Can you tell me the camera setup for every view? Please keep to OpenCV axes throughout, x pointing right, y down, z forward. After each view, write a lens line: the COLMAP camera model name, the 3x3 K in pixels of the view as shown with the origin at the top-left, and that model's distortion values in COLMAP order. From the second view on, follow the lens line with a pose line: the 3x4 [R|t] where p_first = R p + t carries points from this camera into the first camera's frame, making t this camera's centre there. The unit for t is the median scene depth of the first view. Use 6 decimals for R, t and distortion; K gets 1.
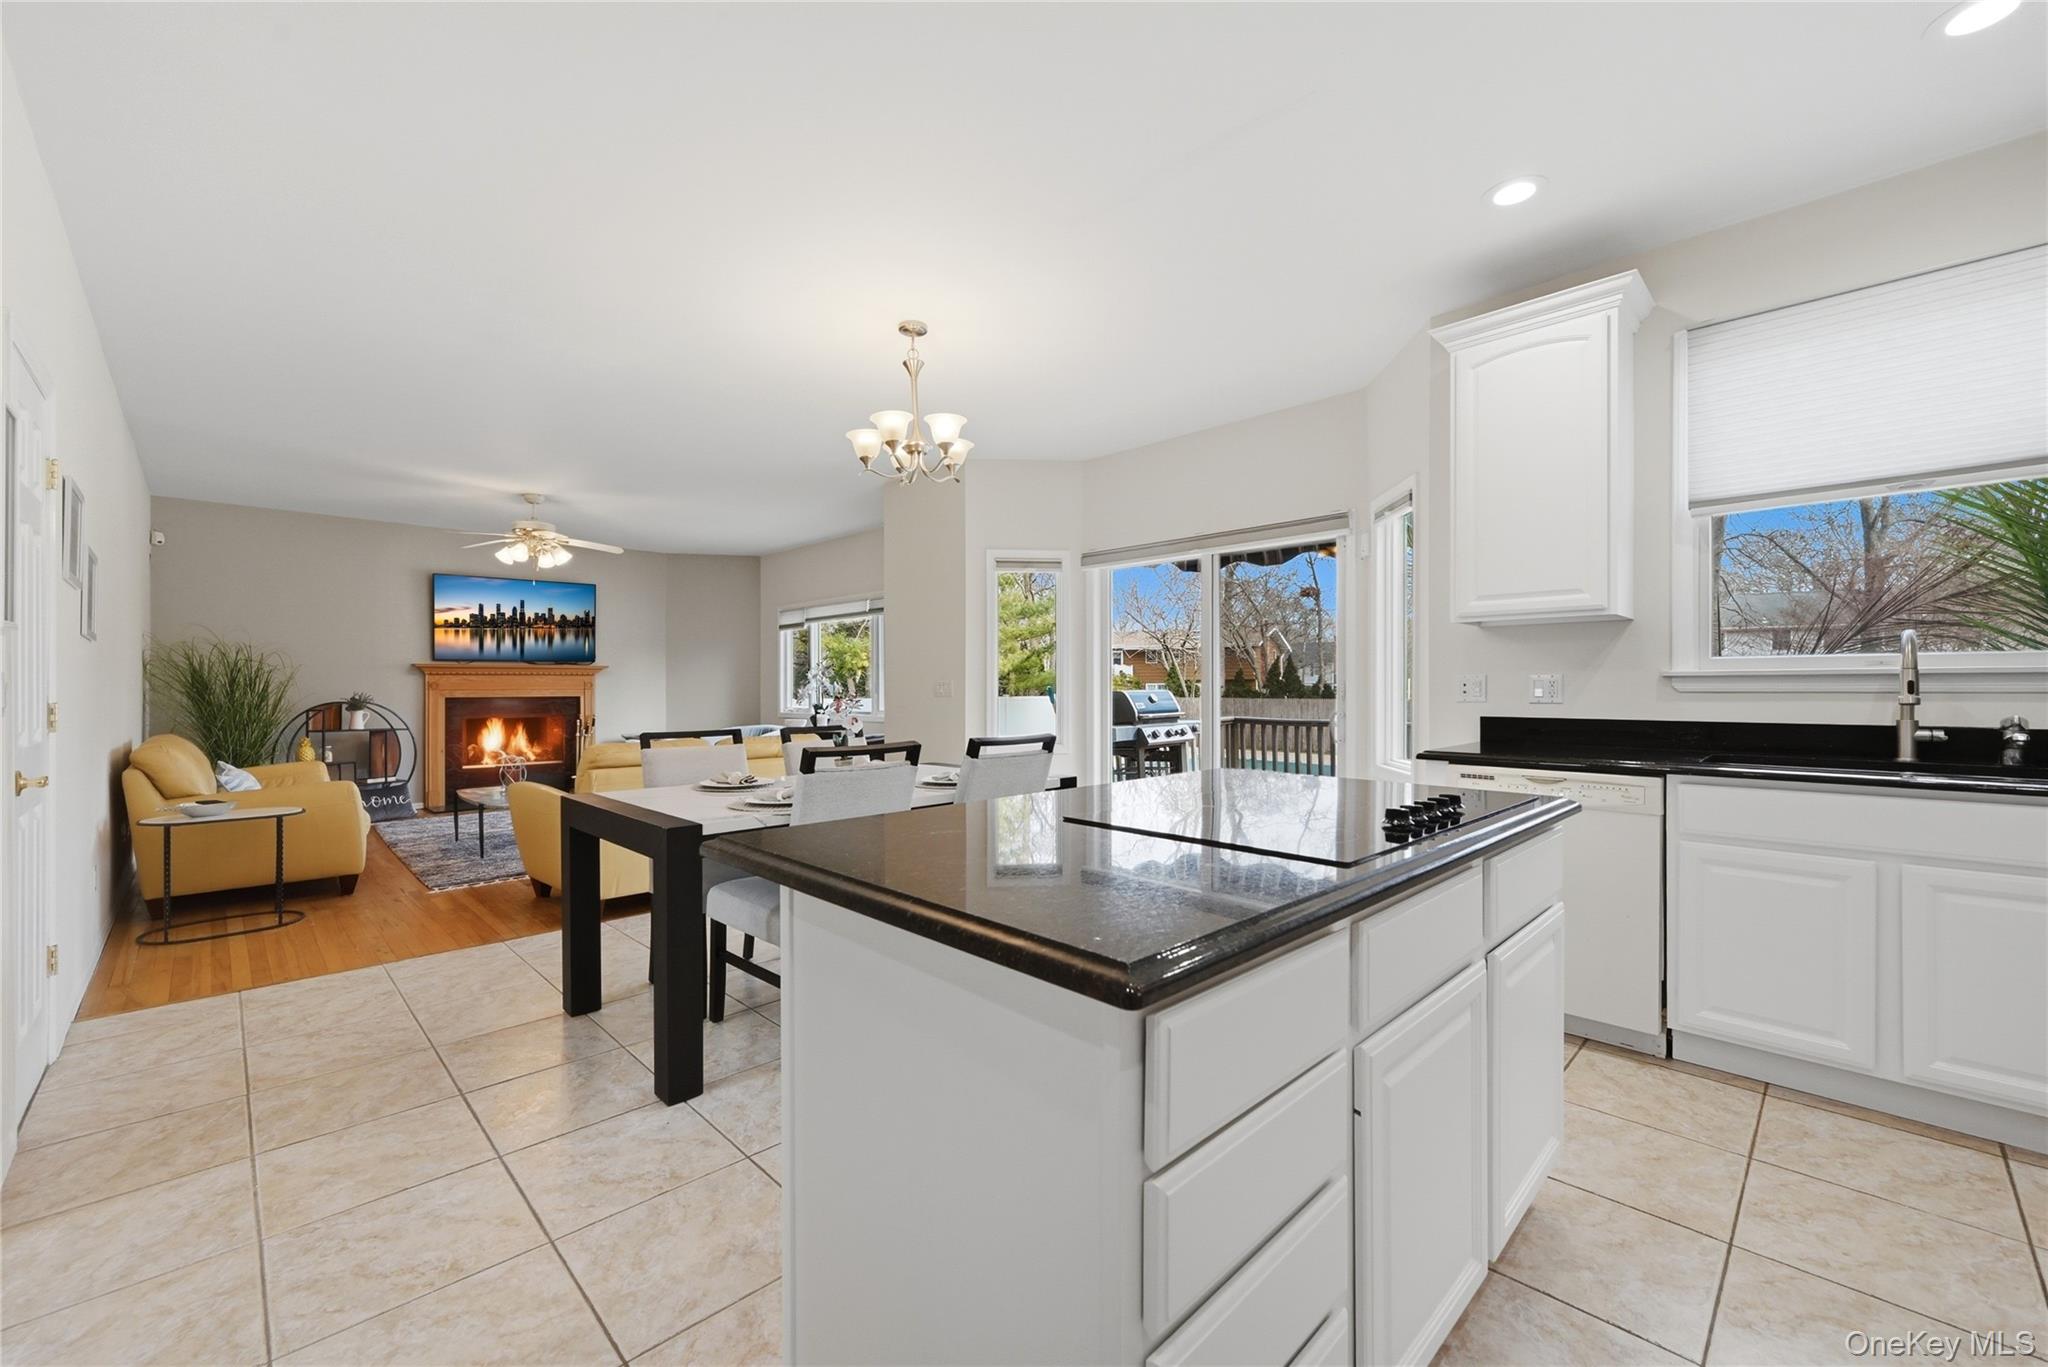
lens RADIAL K [[837.2, 0, 1024.1], [0, 837.2, 687.3], [0, 0, 1]] dist [-0.007092, 0.001186]
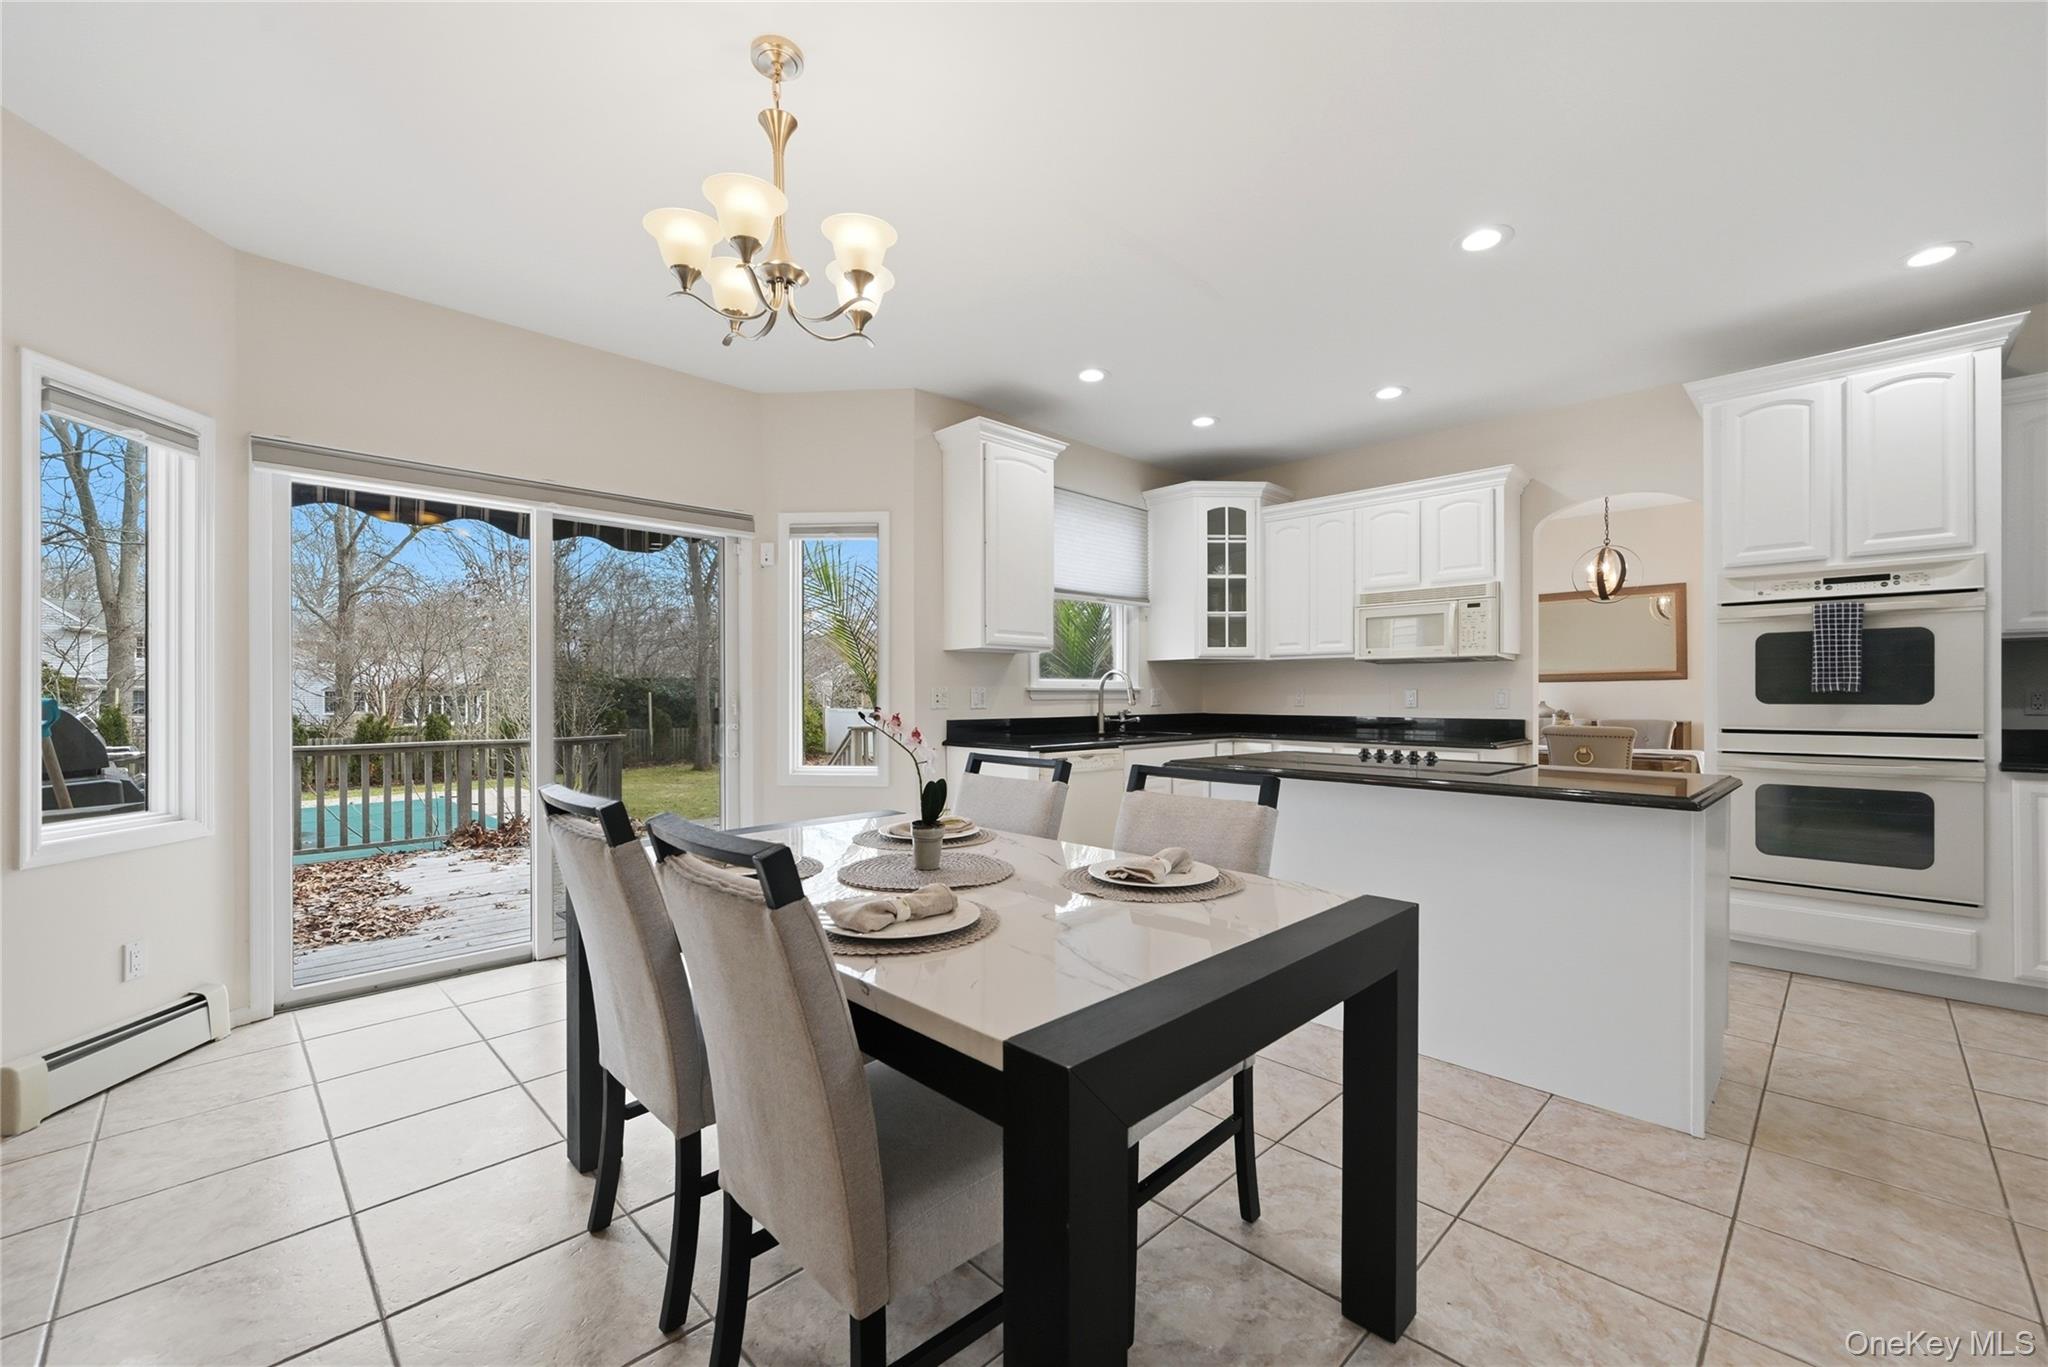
lens RADIAL K [[837.2, 0, 1028.1], [0, 837.2, 692.8], [0, 0, 1]] dist [-0.007092, 0.001186]
pose [[-0.016466, 0.006008, 0.999846, -0.985641], [0.004305, 0.999973, -0.005938, 0.001339], [-0.999855, 0.004206, -0.016491, 1.186861]]
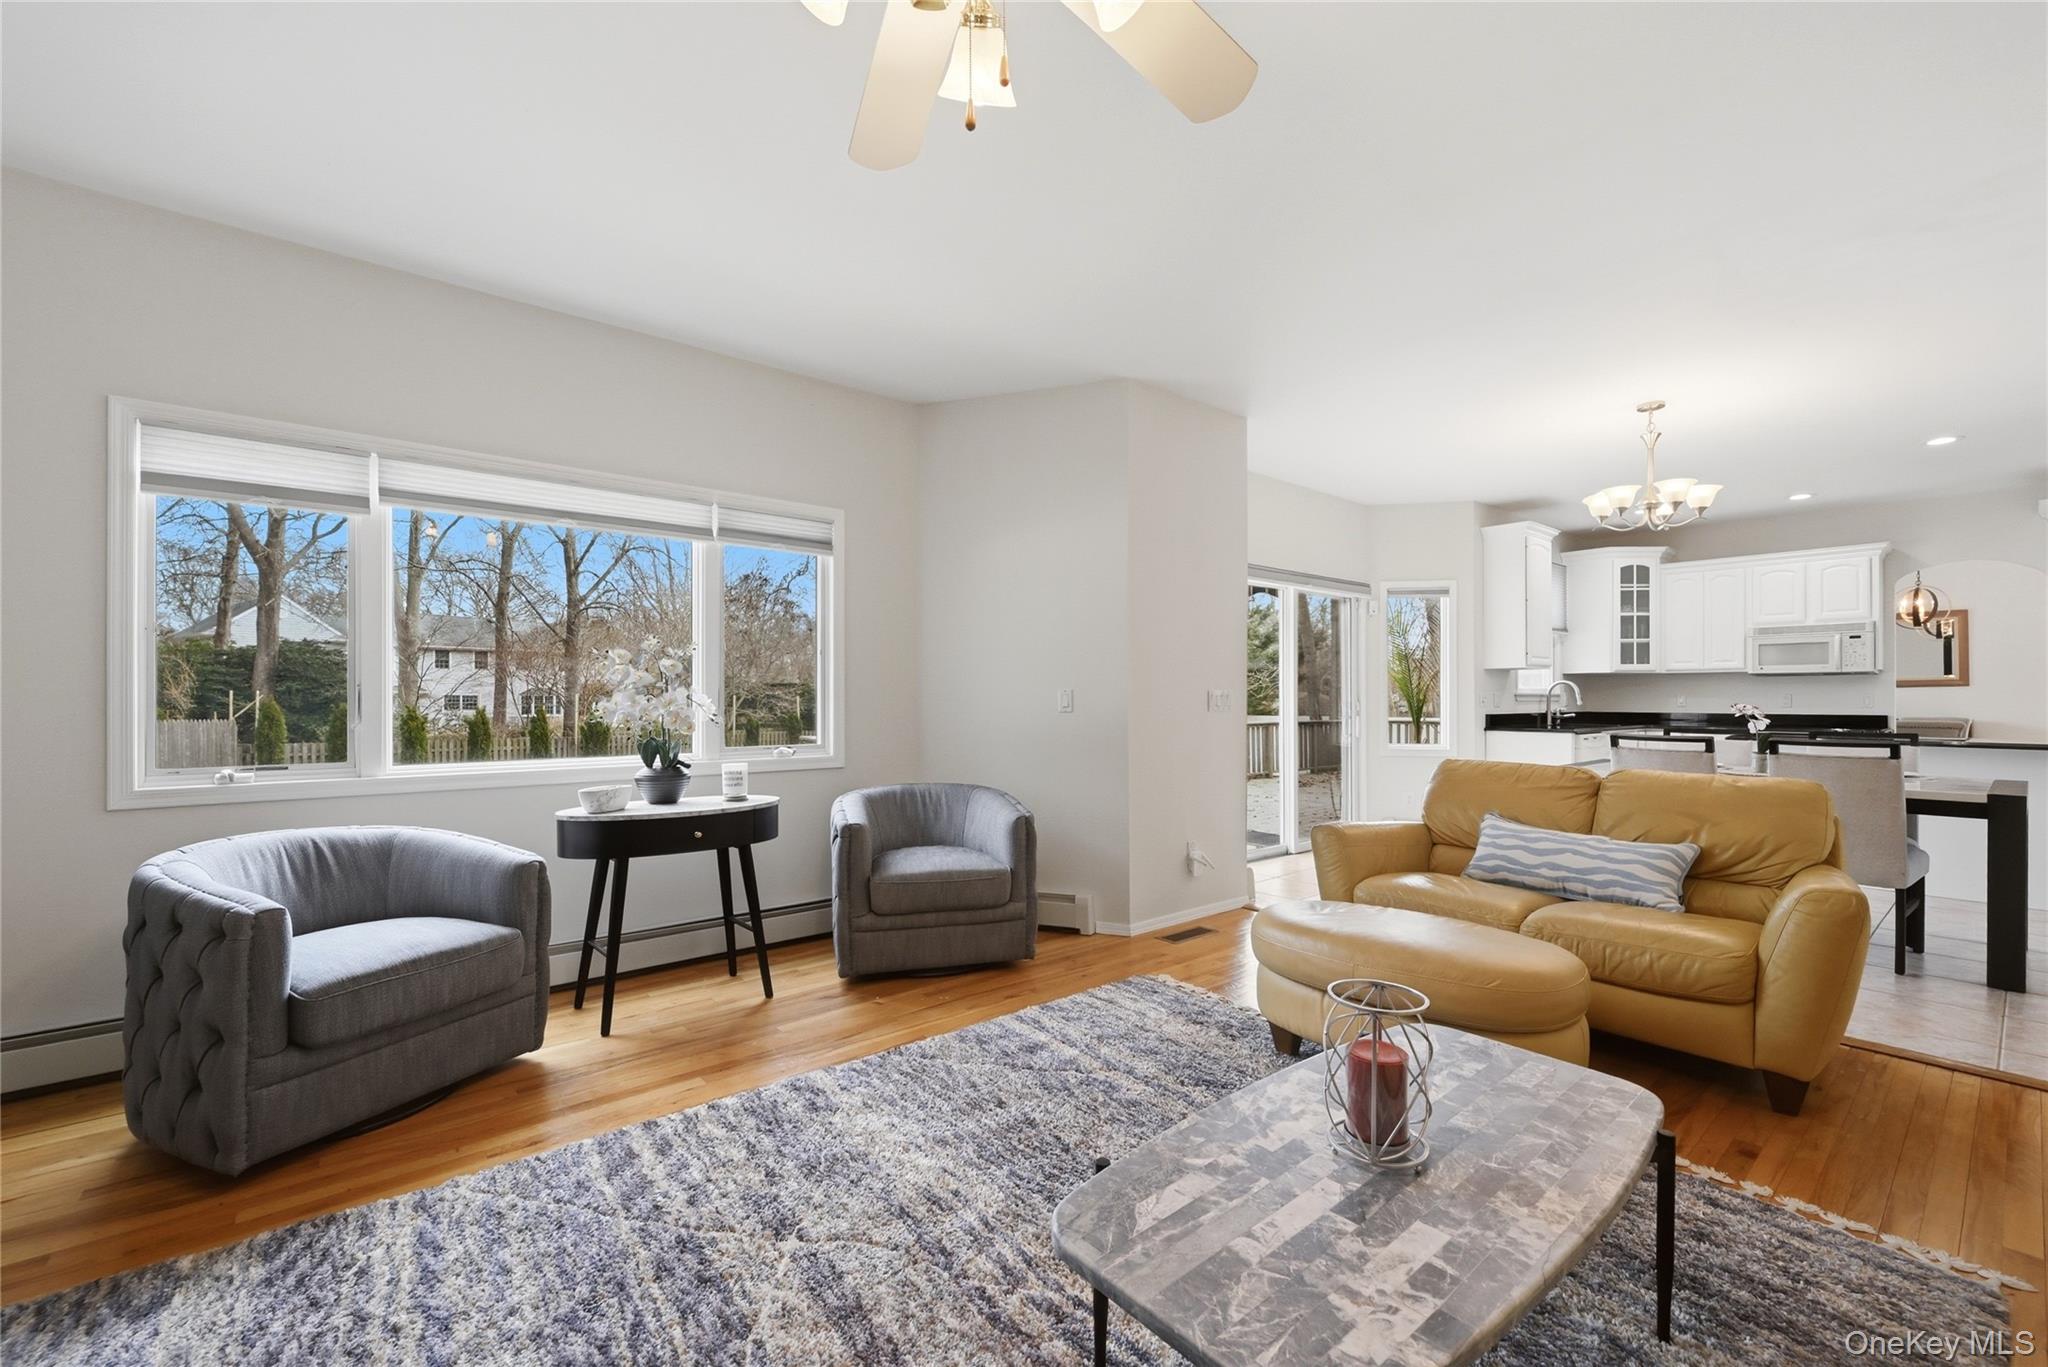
lens RADIAL K [[837.2, 0, 1018.0], [0, 837.2, 684.6], [0, 0, 1]] dist [-0.007092, 0.001186]
pose [[0.088696, 0.019486, 0.995868, -2.008868], [0.001211, 0.999806, -0.019671, 0.003951], [-0.996058, 0.002950, 0.088655, 2.551834]]
